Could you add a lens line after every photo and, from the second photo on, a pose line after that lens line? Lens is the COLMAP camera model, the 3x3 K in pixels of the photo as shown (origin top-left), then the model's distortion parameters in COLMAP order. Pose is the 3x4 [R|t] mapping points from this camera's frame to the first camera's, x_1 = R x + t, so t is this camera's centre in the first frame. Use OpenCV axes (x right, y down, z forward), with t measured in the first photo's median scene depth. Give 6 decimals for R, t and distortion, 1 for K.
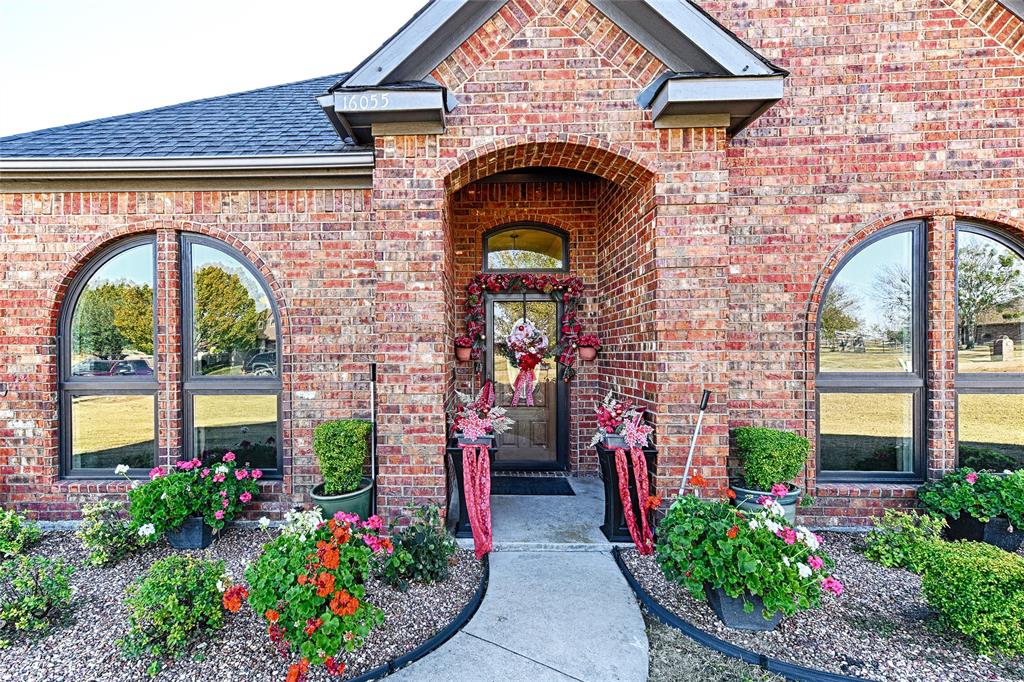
lens RADIAL K [[418.4, 0, 512.0], [0, 418.4, 341.0], [0, 0, 1]] dist [0.000659, 0.000051]
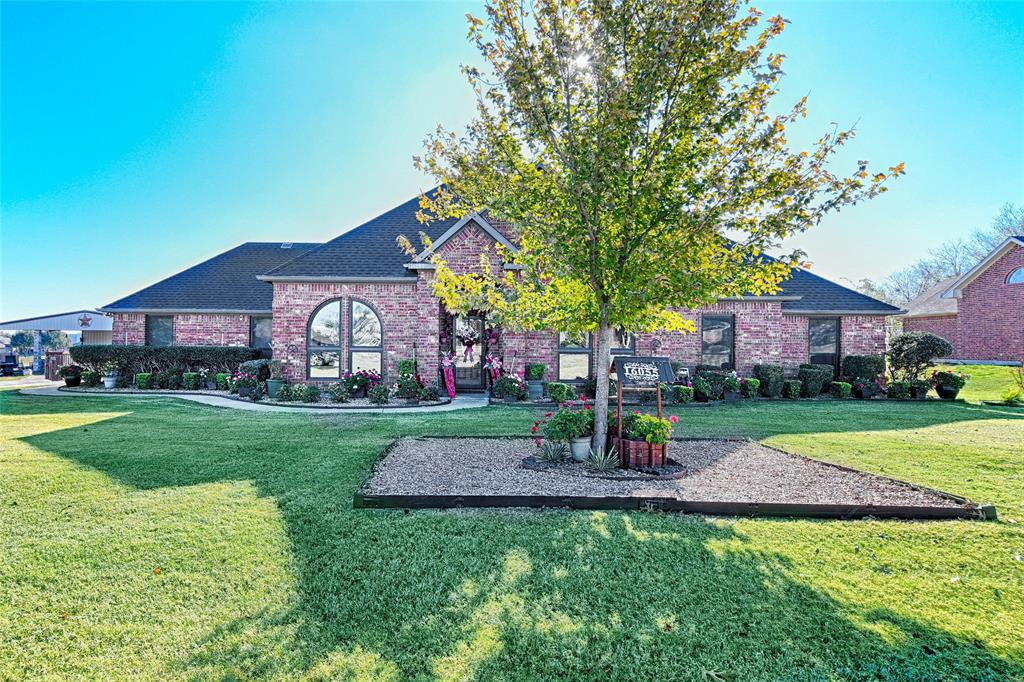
lens RADIAL K [[418.4, 0, 512.0], [0, 418.4, 341.0], [0, 0, 1]] dist [0.000659, 0.000051]
pose [[0.997700, 0.013917, 0.066338, 0.177412], [-0.015158, 0.999719, 0.018251, -0.022527], [-0.066065, -0.019214, 0.997630, -2.107298]]
